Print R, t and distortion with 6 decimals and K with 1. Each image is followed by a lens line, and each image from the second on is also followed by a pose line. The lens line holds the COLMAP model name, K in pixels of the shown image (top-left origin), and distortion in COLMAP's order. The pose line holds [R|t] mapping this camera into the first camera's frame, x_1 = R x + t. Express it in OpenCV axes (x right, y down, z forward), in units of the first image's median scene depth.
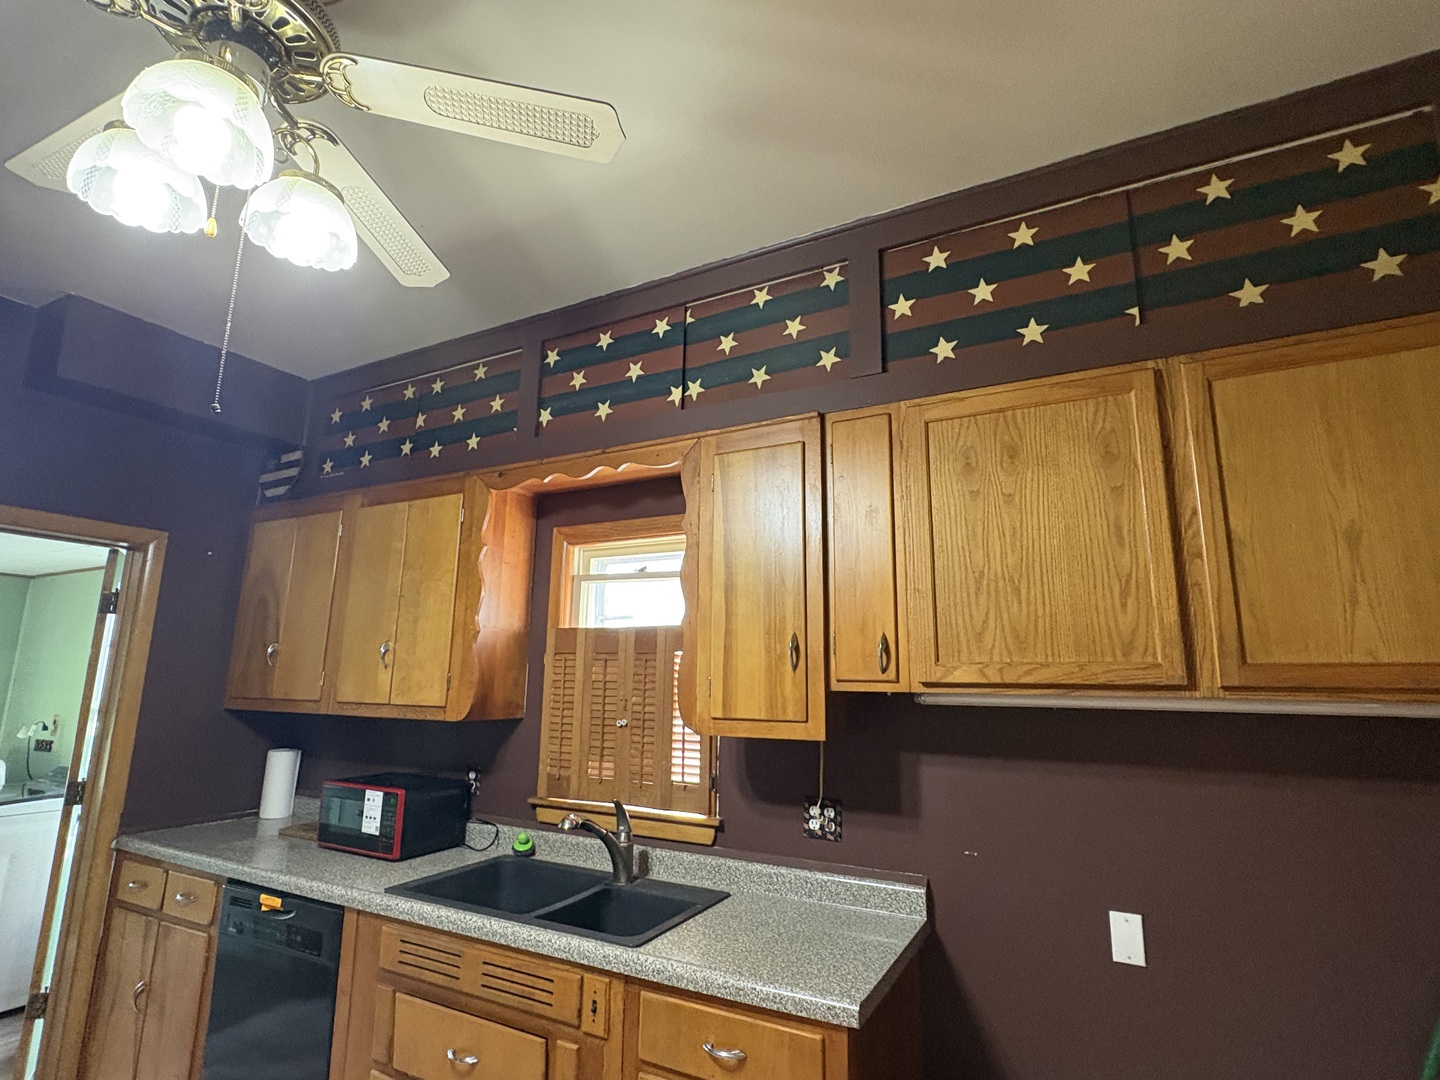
lens RADIAL K [[725.2, 0, 717.3], [0, 725.2, 542.7], [0, 0, 1]] dist [0.002282, -0.001286]
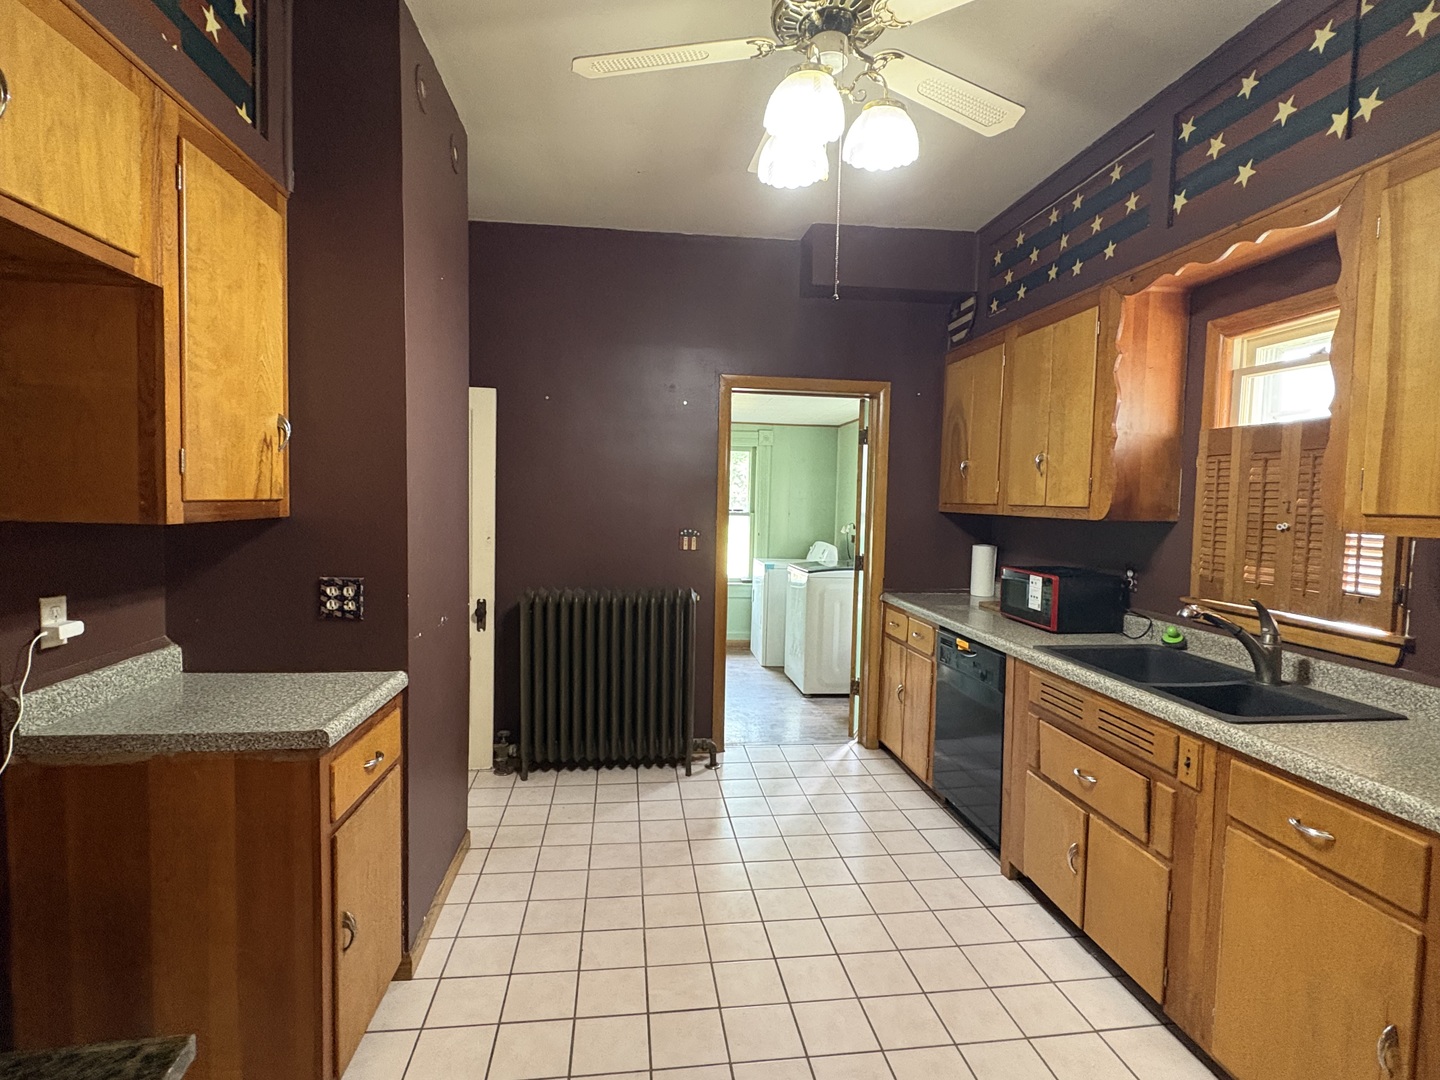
lens RADIAL K [[725.2, 0, 721.5], [0, 725.2, 539.0], [0, 0, 1]] dist [0.002282, -0.001286]
pose [[0.579555, 0.042953, -0.813801, 0.202217], [0.143960, 0.977509, 0.154116, 0.020920], [0.802117, -0.206473, 0.560336, -0.081959]]
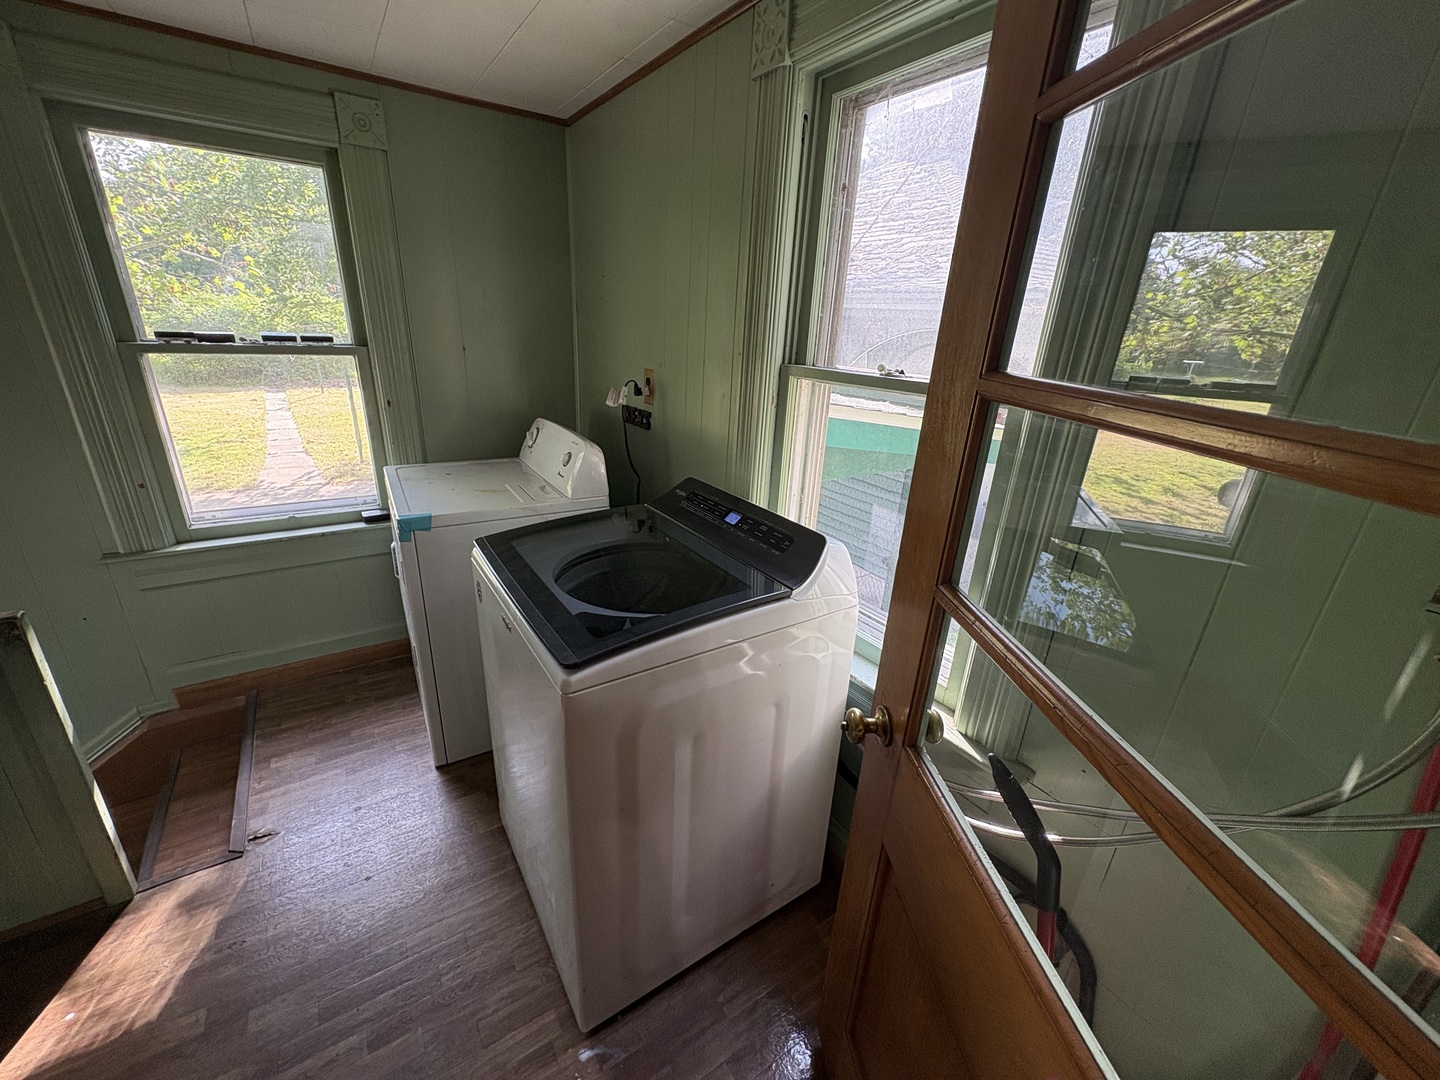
lens RADIAL K [[569.7, 0, 715.6], [0, 569.7, 537.6], [0, 0, 1]] dist [0.002078, -0.000604]
pose [[0.881971, 0.190028, -0.431297, -1.103819], [0.058271, 0.864126, 0.499890, 0.220617], [0.467688, -0.466021, 0.751061, 1.064870]]
